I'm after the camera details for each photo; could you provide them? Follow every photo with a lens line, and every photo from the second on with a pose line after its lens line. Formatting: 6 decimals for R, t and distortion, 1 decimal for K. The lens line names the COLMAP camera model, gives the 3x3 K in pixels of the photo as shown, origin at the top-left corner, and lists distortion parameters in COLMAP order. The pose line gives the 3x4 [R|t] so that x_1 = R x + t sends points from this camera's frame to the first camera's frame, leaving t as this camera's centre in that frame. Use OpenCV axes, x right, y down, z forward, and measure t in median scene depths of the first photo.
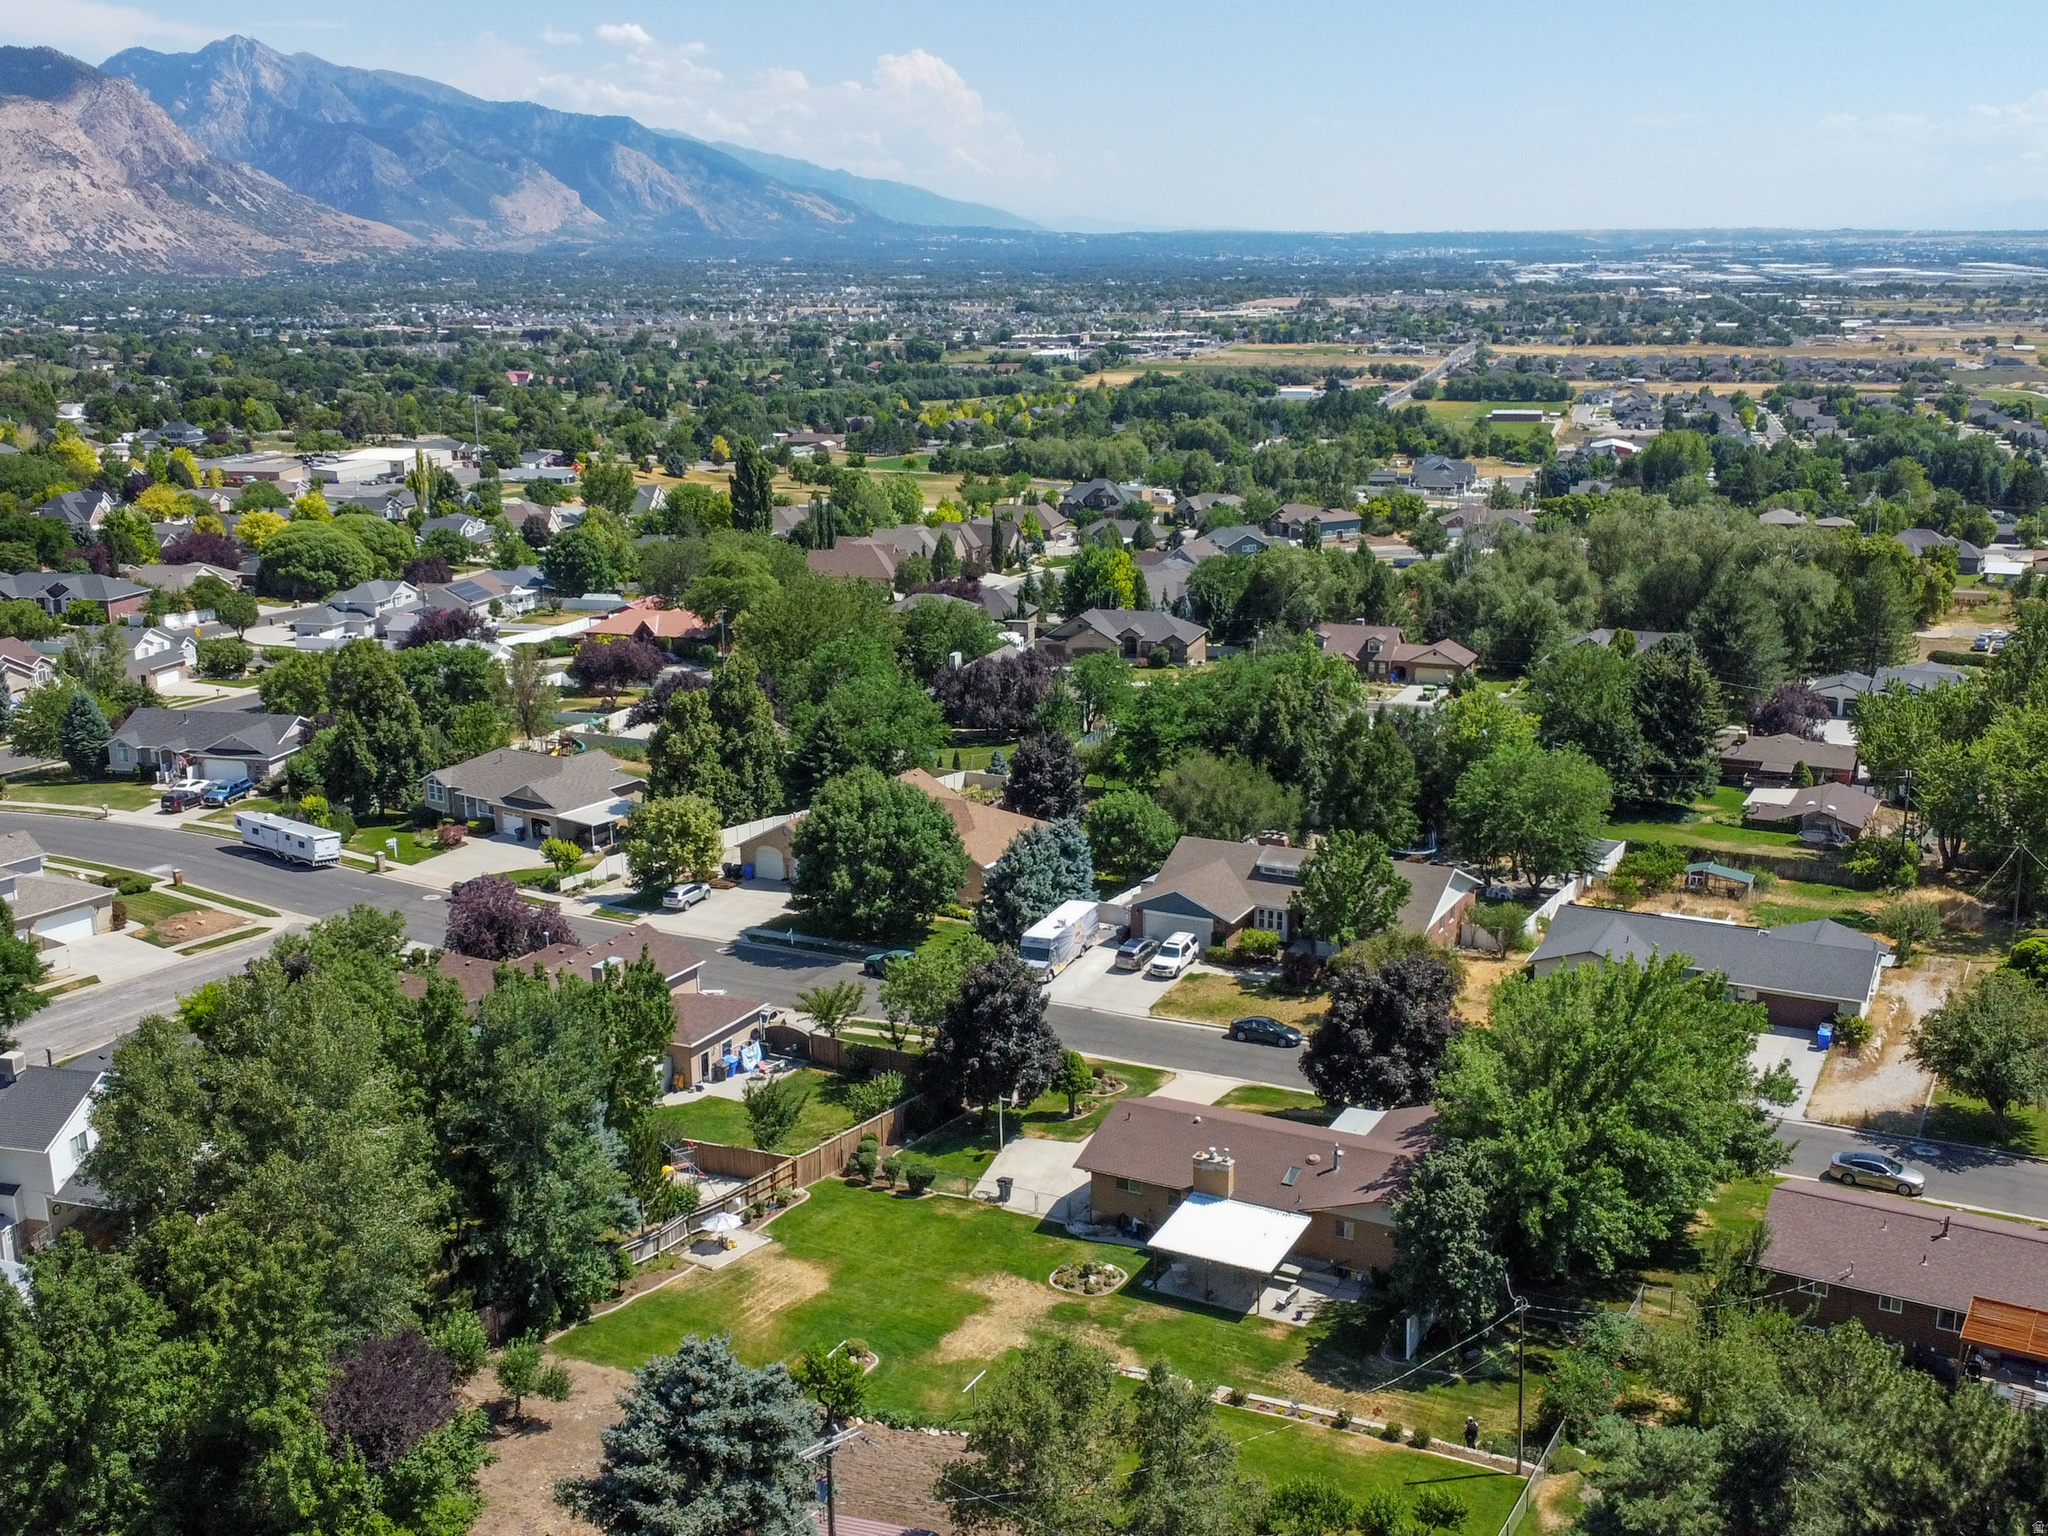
lens RADIAL K [[2108.8, 0, 1024.4], [0, 2108.8, 789.0], [0, 0, 1]] dist [0.004408, 0.000000]
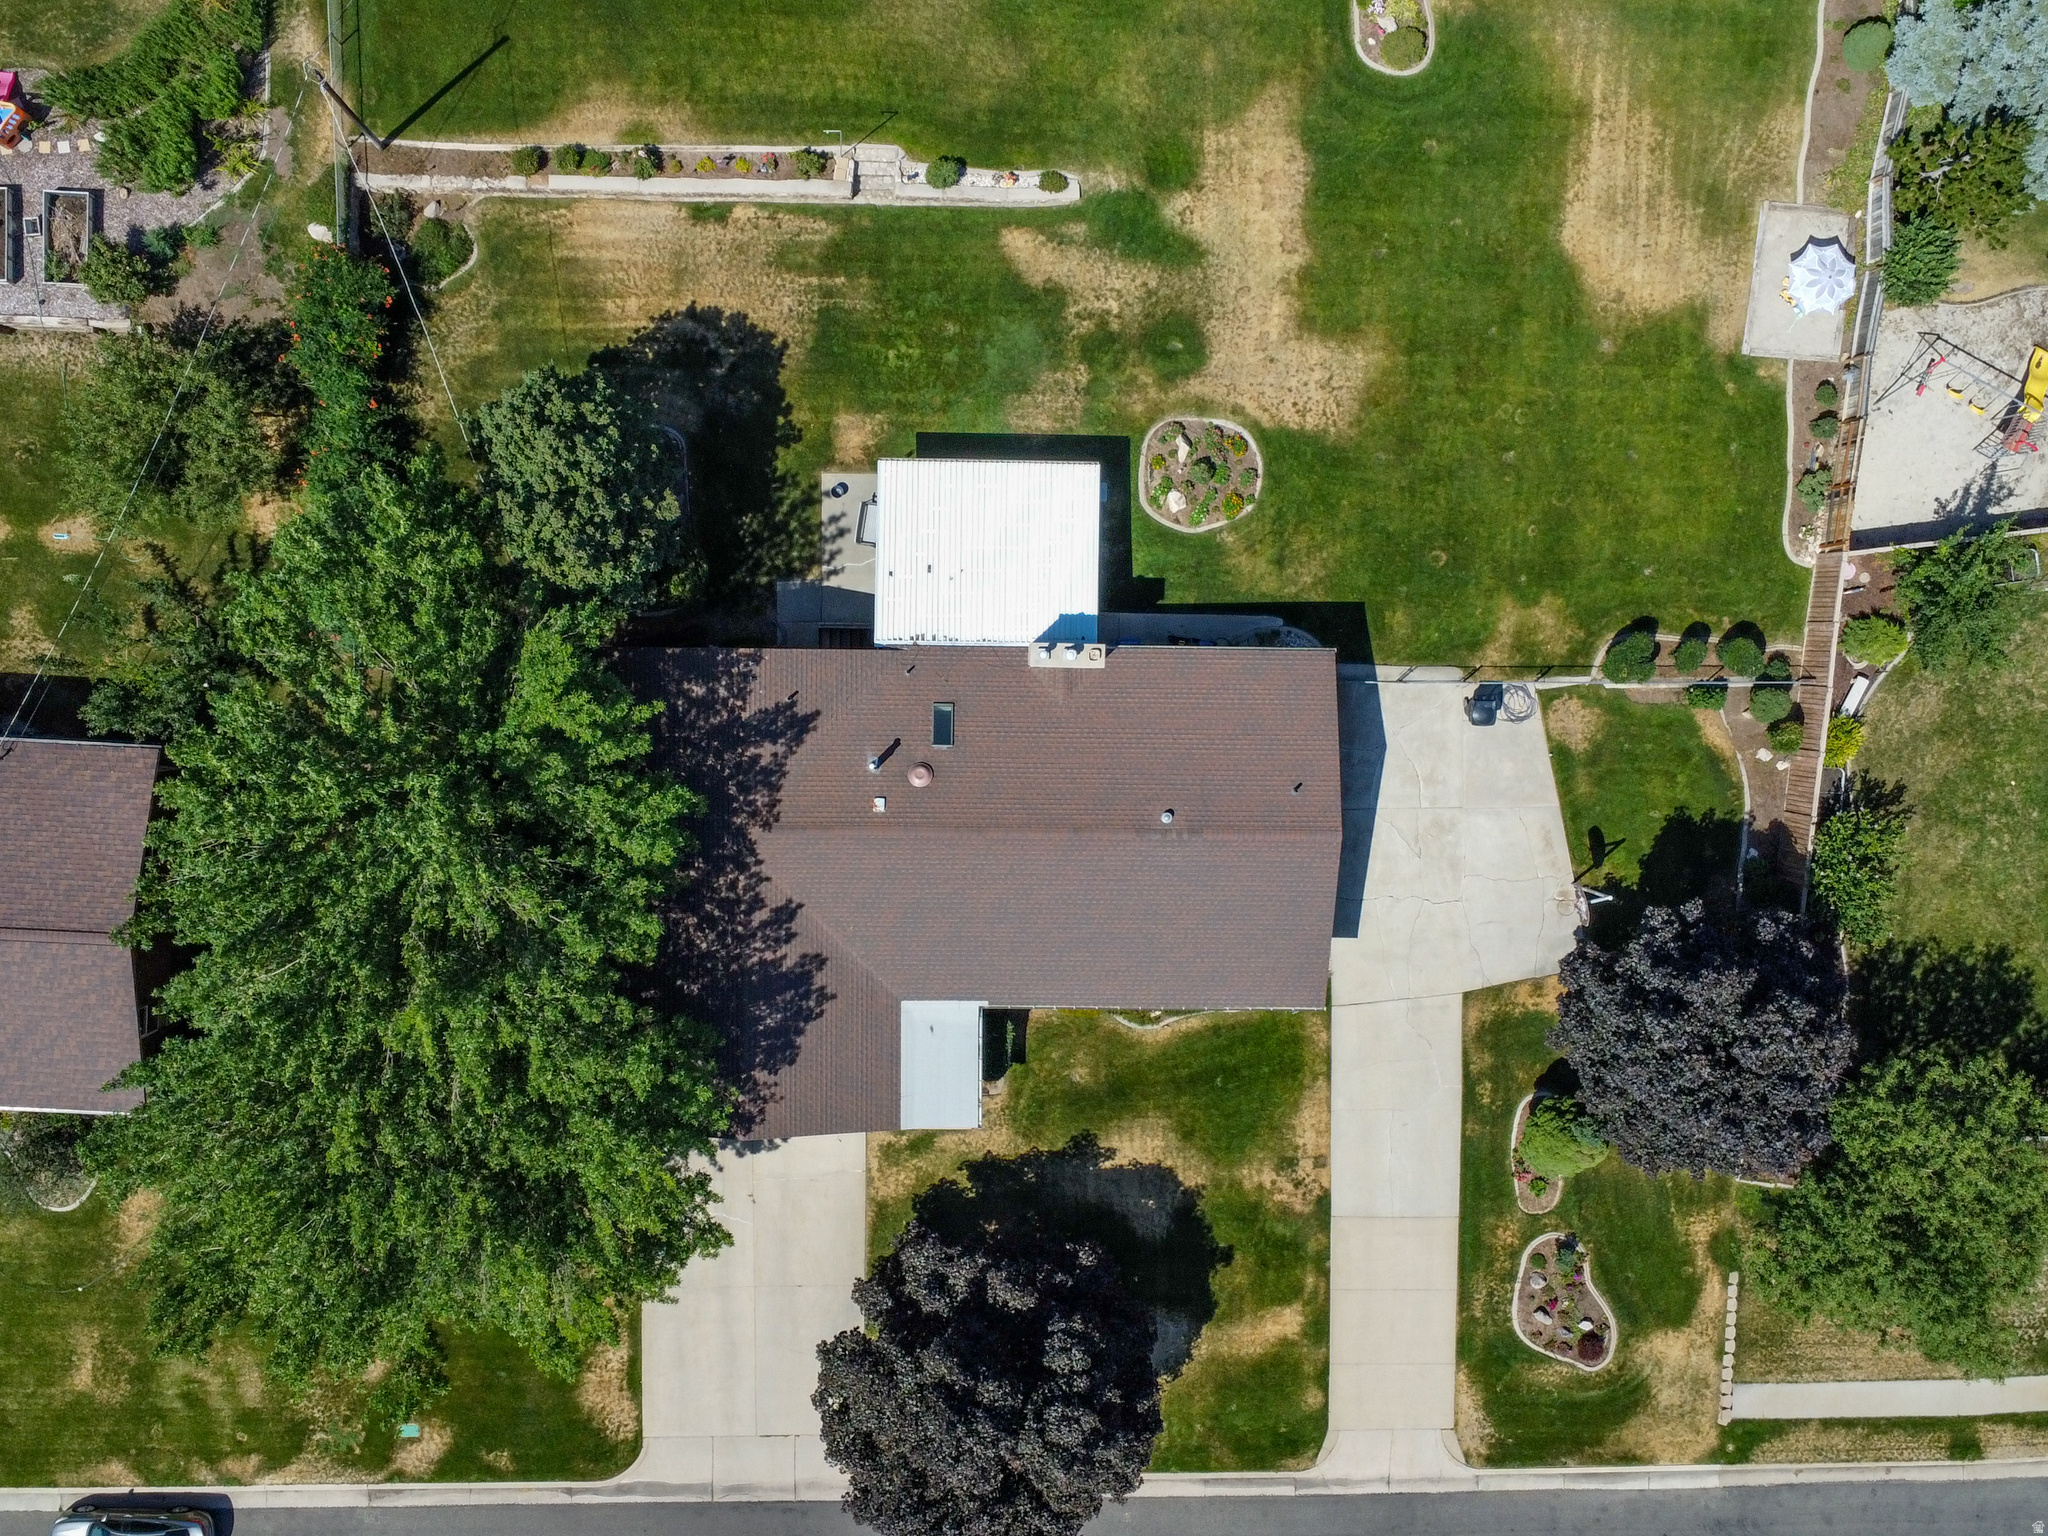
lens RADIAL K [[2054.0, 0, 966.7], [0, 2054.0, 769.4], [0, 0, 1]] dist [0.006375, 0.000000]
pose [[-0.884113, 0.466973, 0.016757, 0.105031], [-0.127380, -0.275359, 0.952865, -0.304816], [0.449577, 0.840306, 0.302932, 0.759697]]
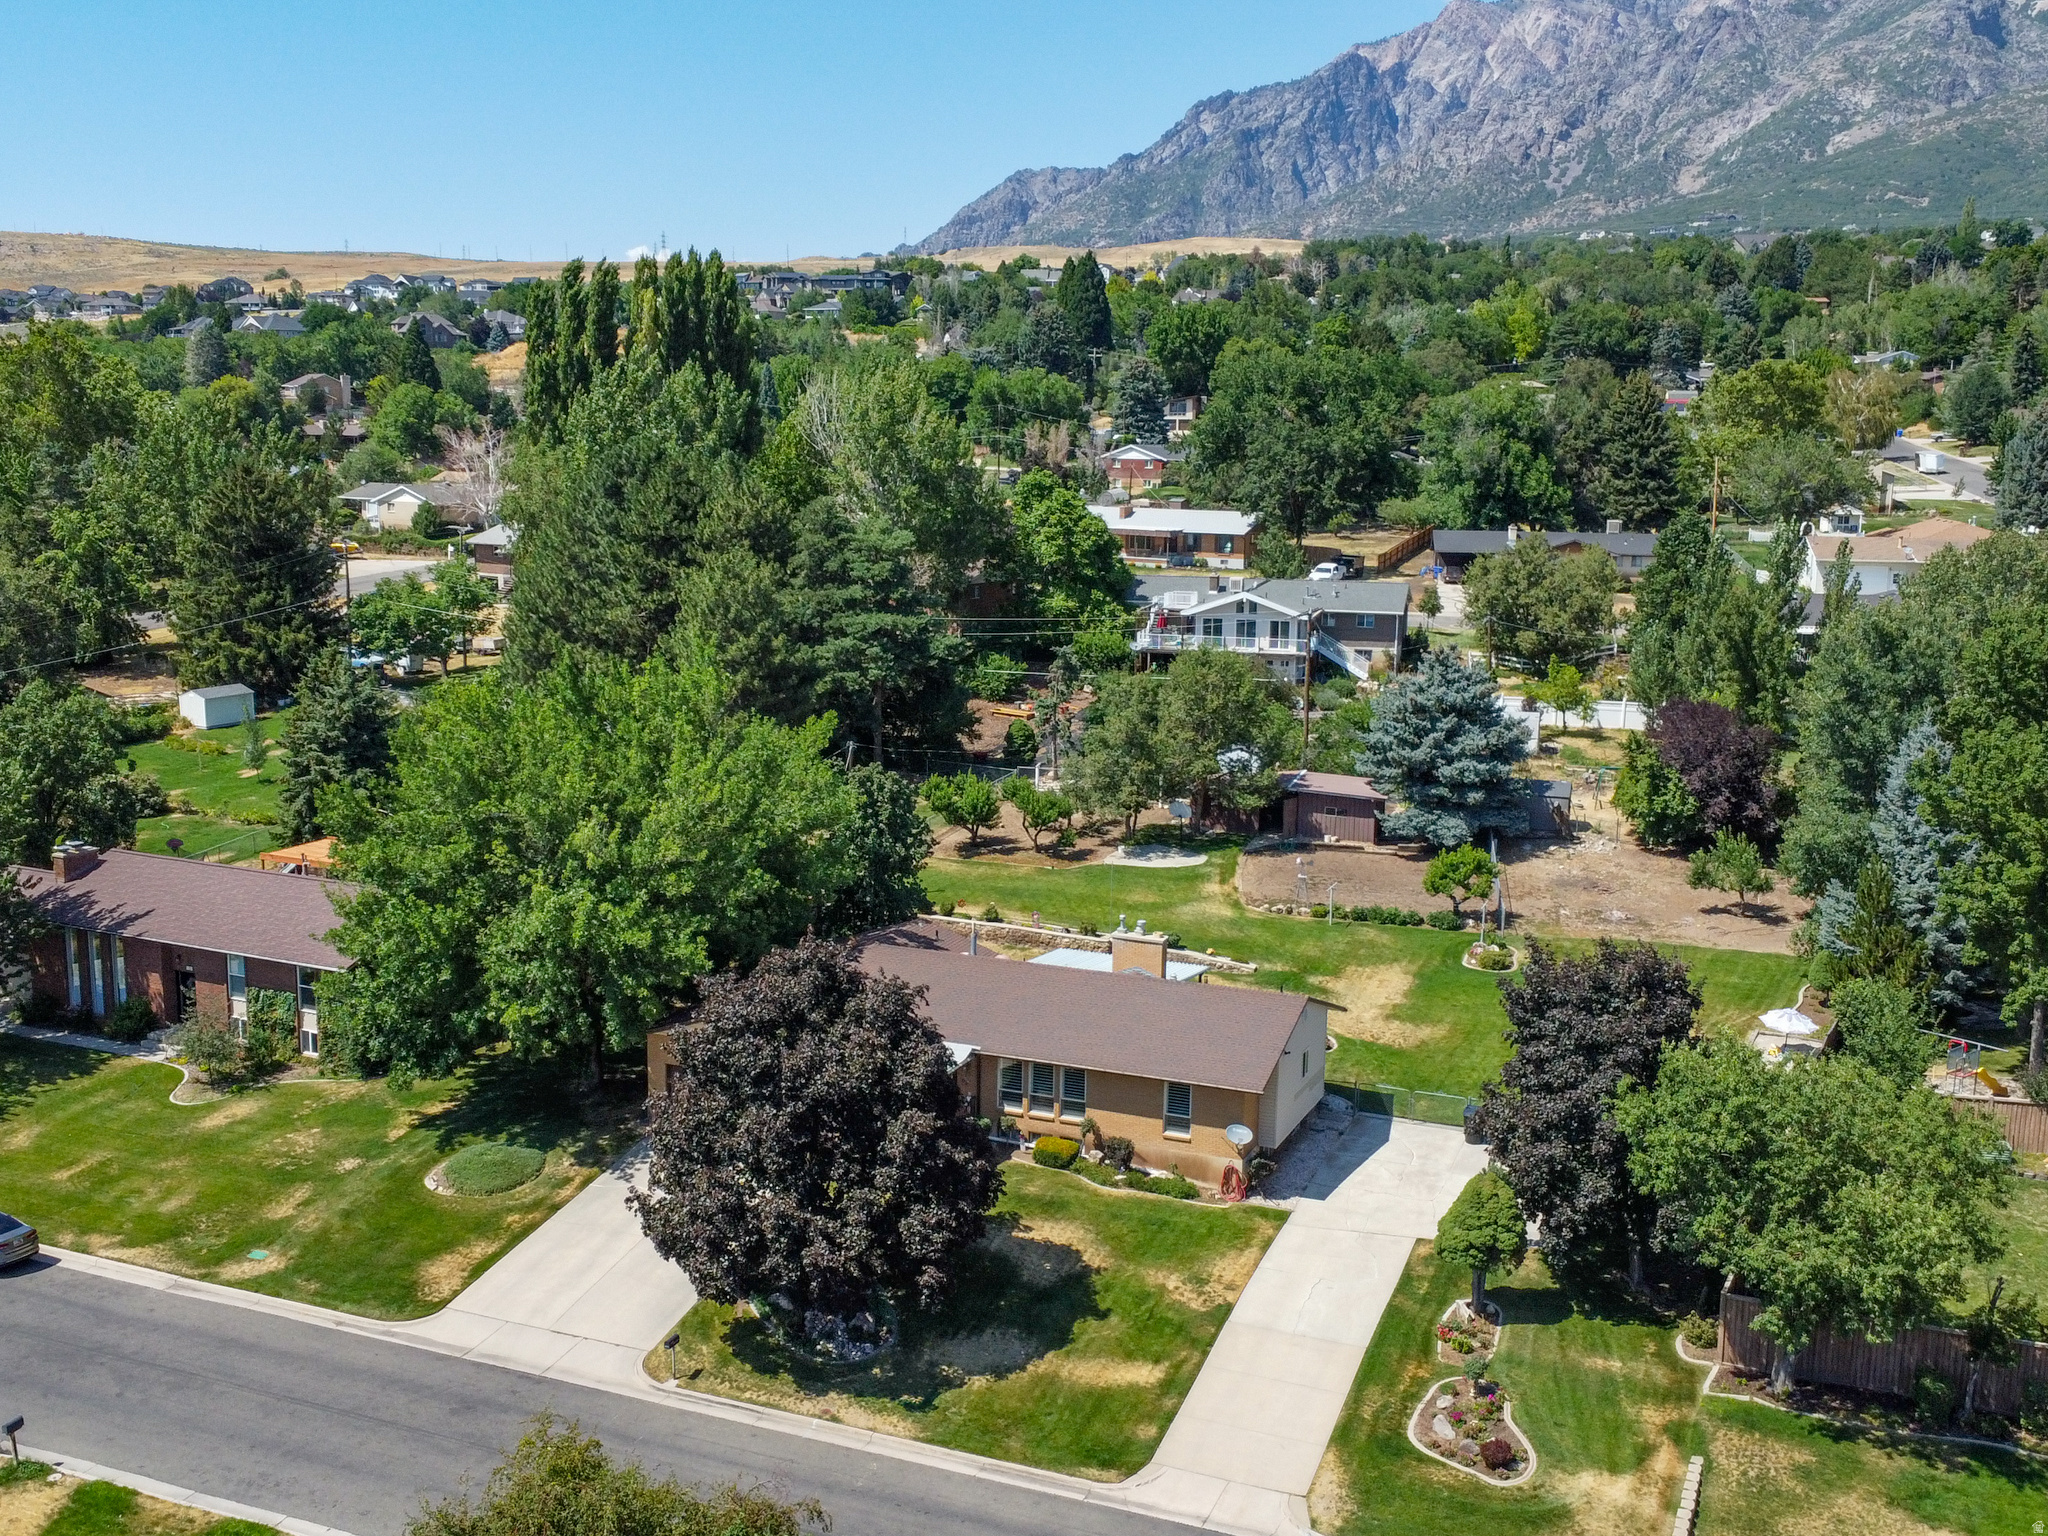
lens RADIAL K [[2054.0, 0, 1009.8], [0, 2054.0, 746.9], [0, 0, 1]] dist [0.006375, 0.000000]
pose [[-0.996027, 0.016946, -0.087423, 0.176476], [-0.019596, 0.915951, 0.400812, -0.154671], [0.086868, 0.400933, -0.911980, 1.454019]]
